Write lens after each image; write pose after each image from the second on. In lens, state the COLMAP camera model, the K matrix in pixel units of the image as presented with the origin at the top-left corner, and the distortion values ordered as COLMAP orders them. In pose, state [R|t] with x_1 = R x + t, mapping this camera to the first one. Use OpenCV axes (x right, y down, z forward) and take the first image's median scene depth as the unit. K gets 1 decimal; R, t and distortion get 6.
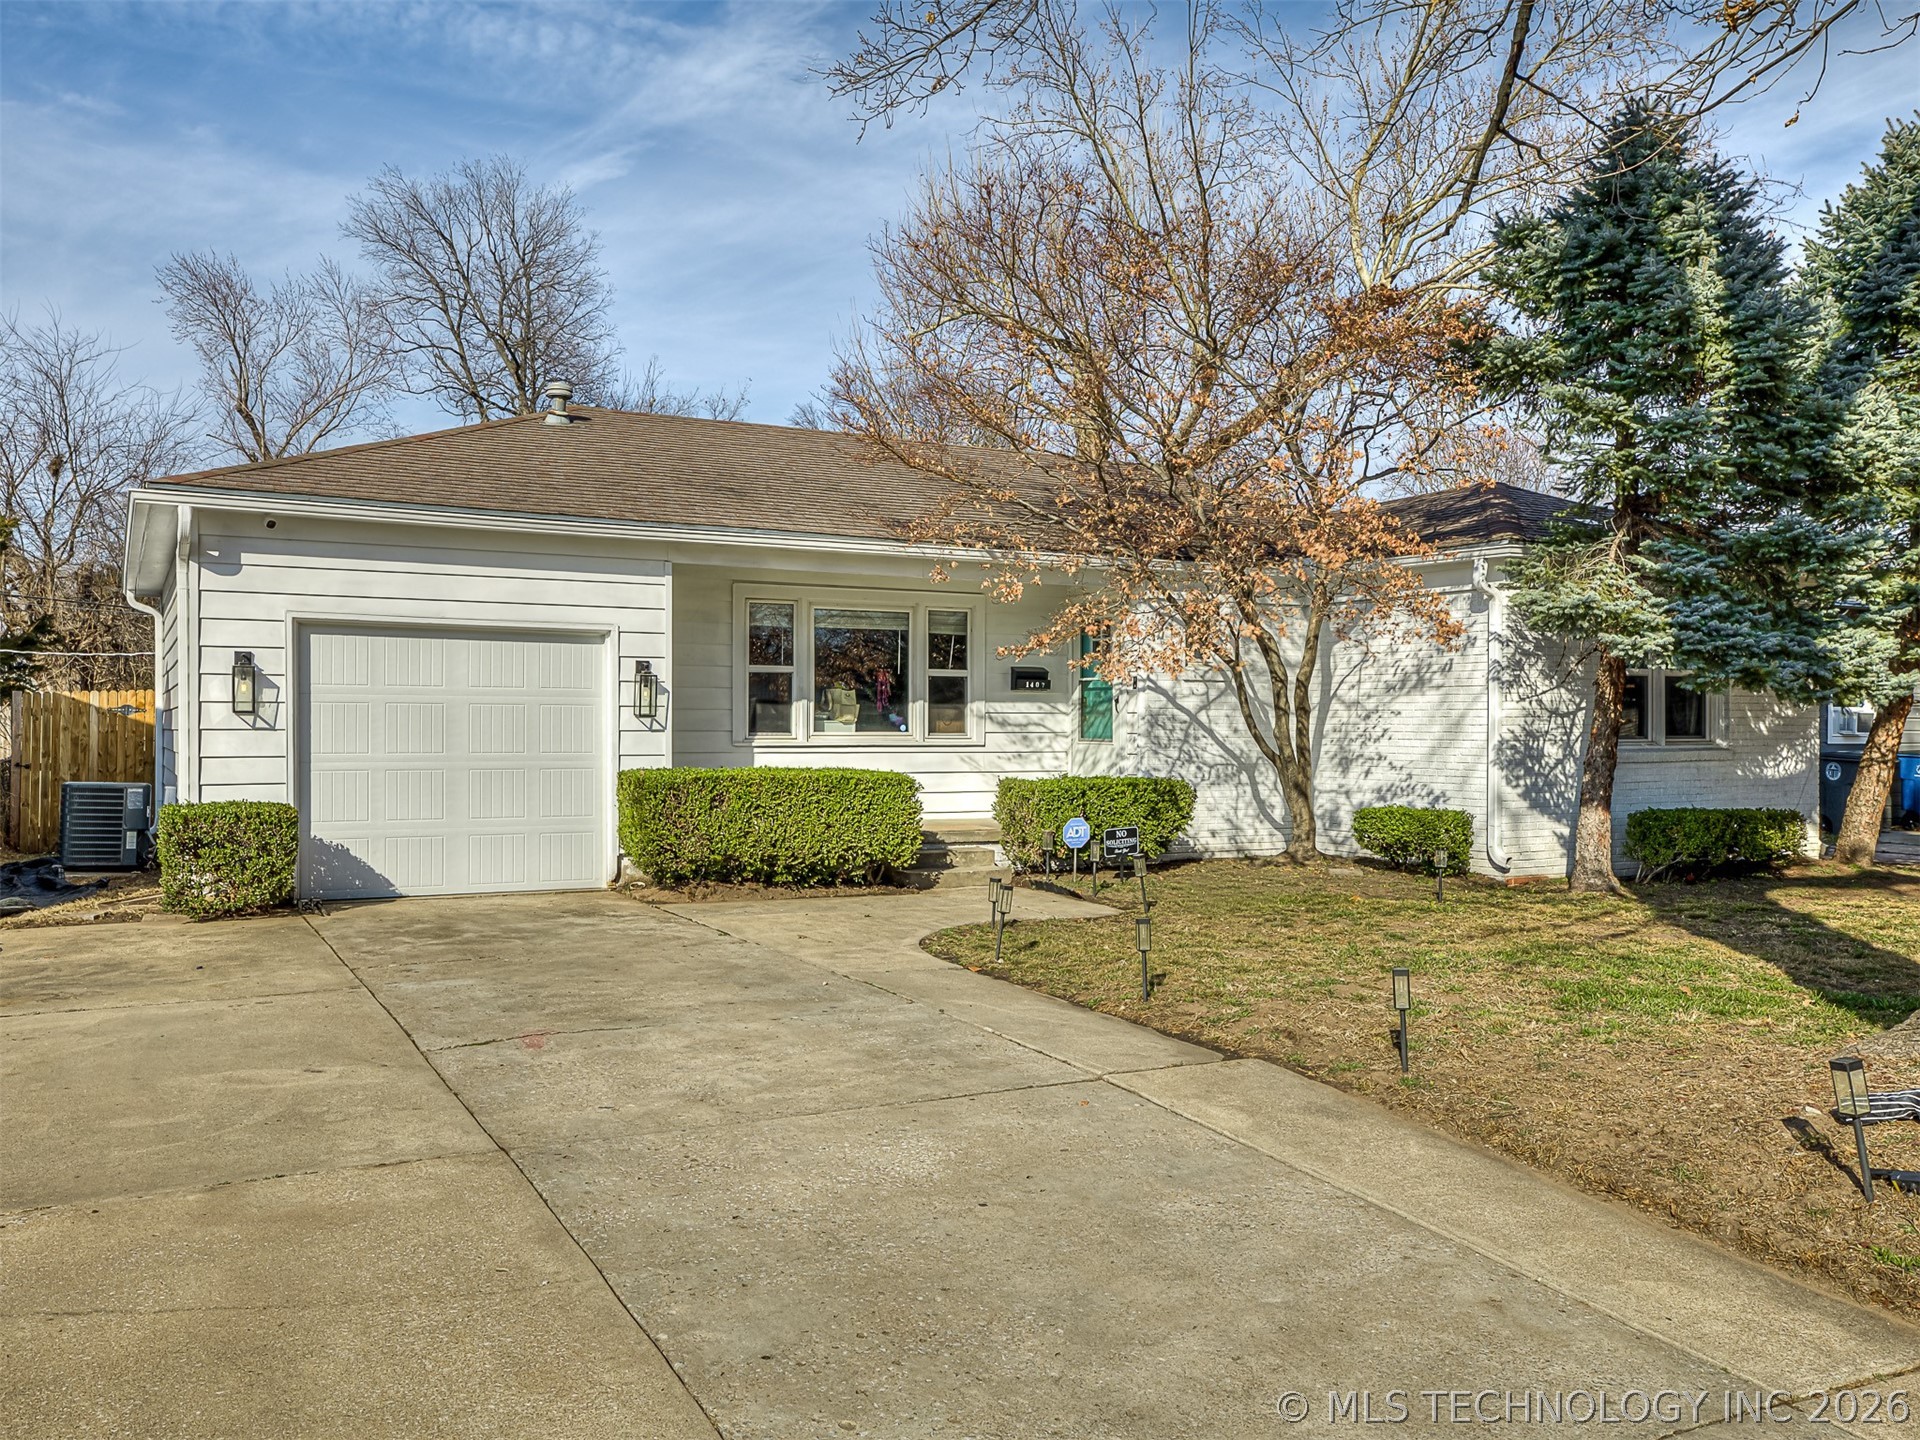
lens RADIAL K [[1390.4, 0, 960.0], [0, 1390.4, 720.0], [0, 0, 1]] dist [-0.001081, -0.000130]
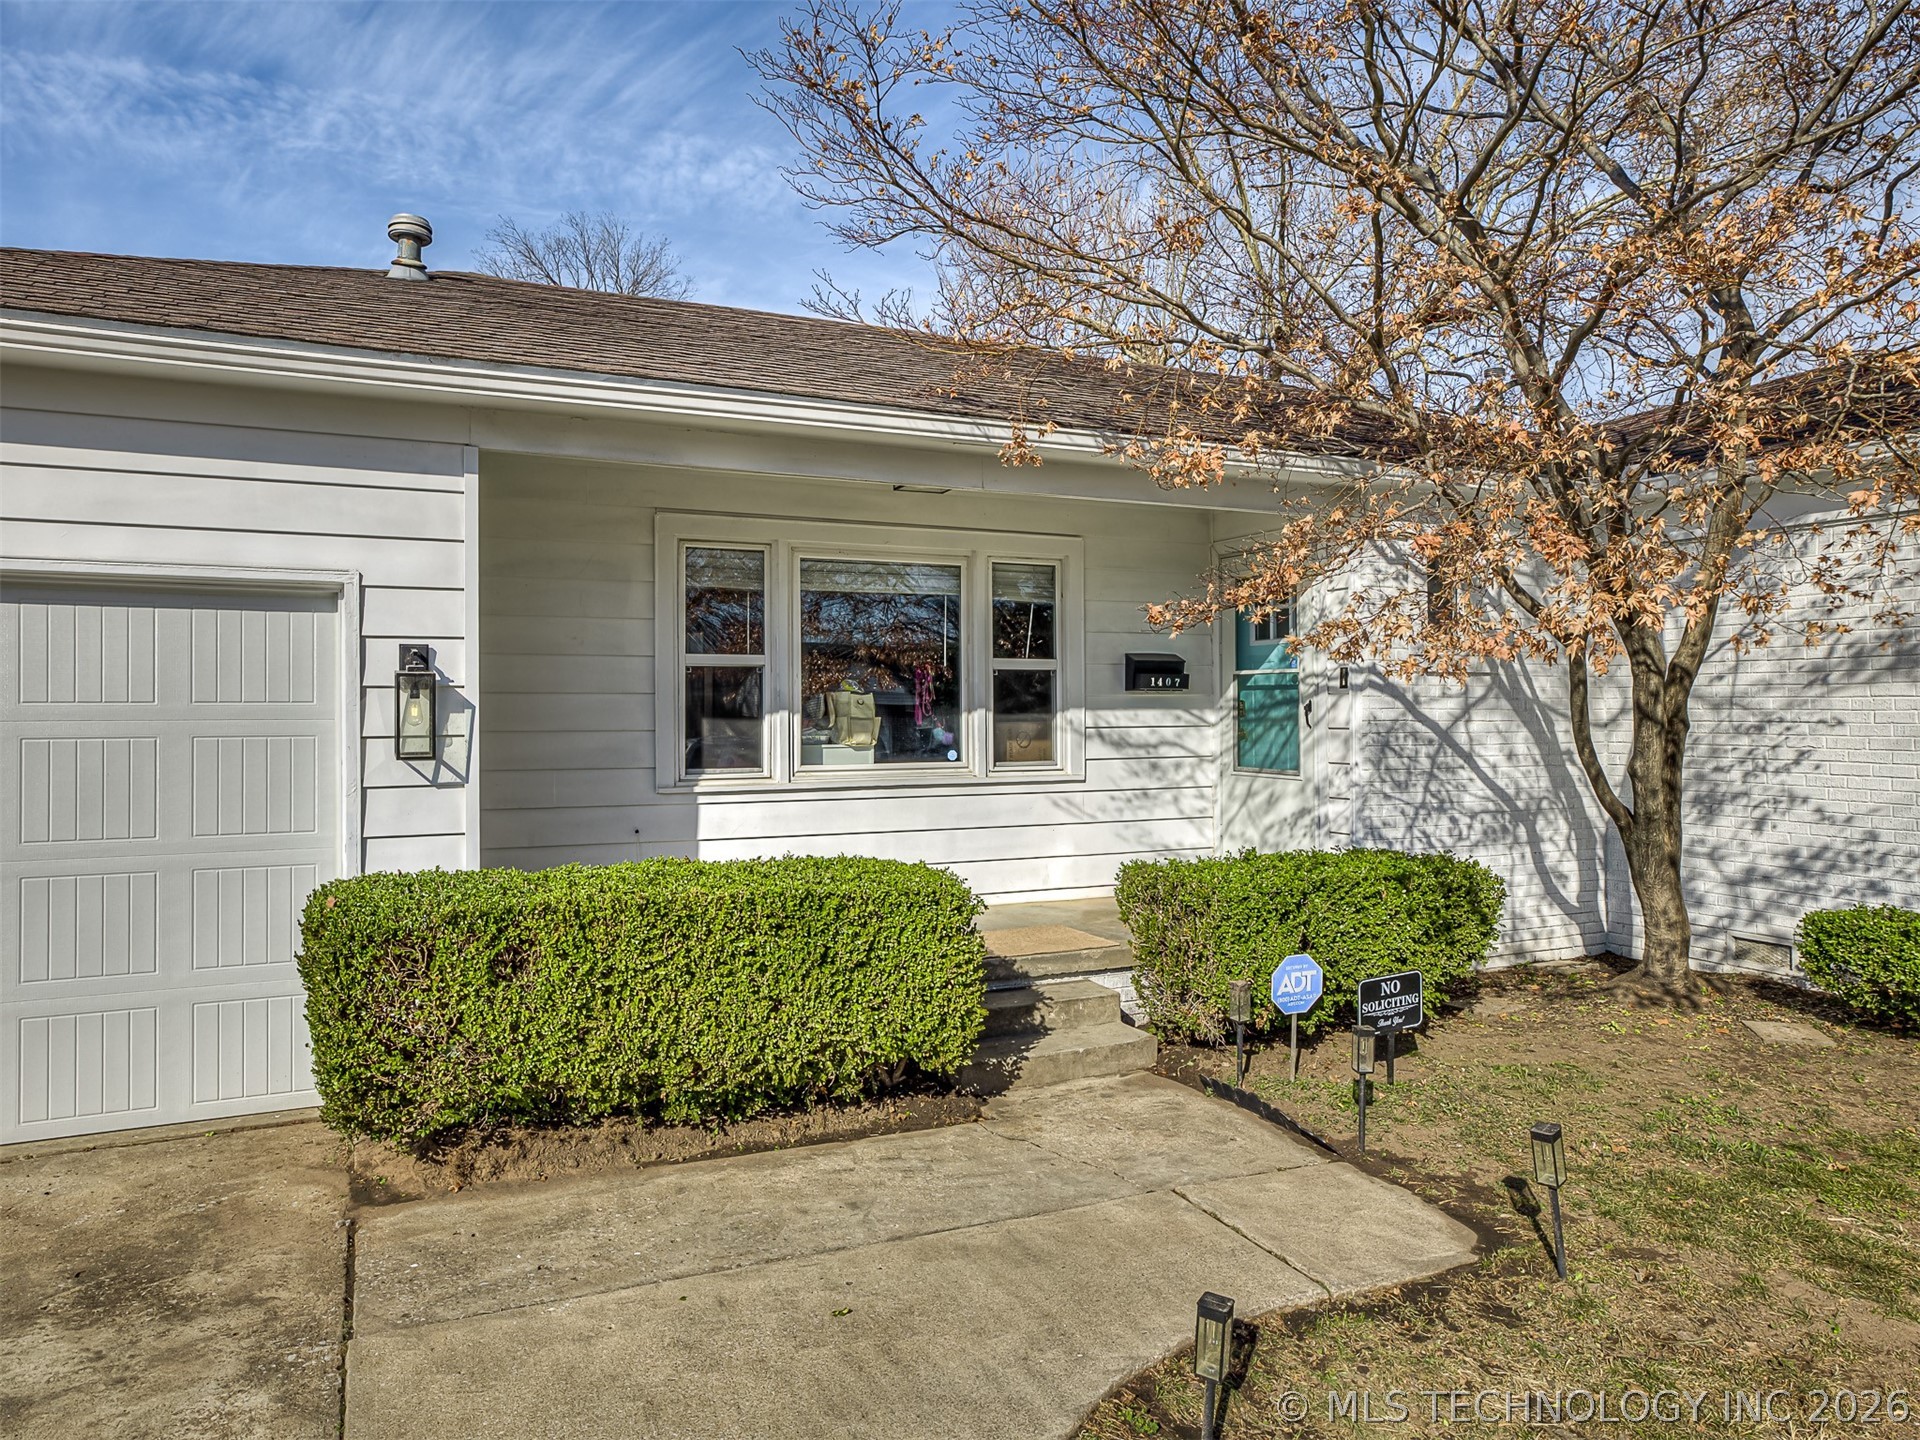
lens RADIAL K [[1081.2, 0, 960.0], [0, 1081.2, 720.0], [0, 0, 1]] dist [-0.000086, 0.000165]
pose [[0.998602, -0.009327, -0.052021, -0.013204], [0.010092, 0.999844, 0.014477, -0.016919], [0.051878, -0.014982, 0.998541, 0.541816]]
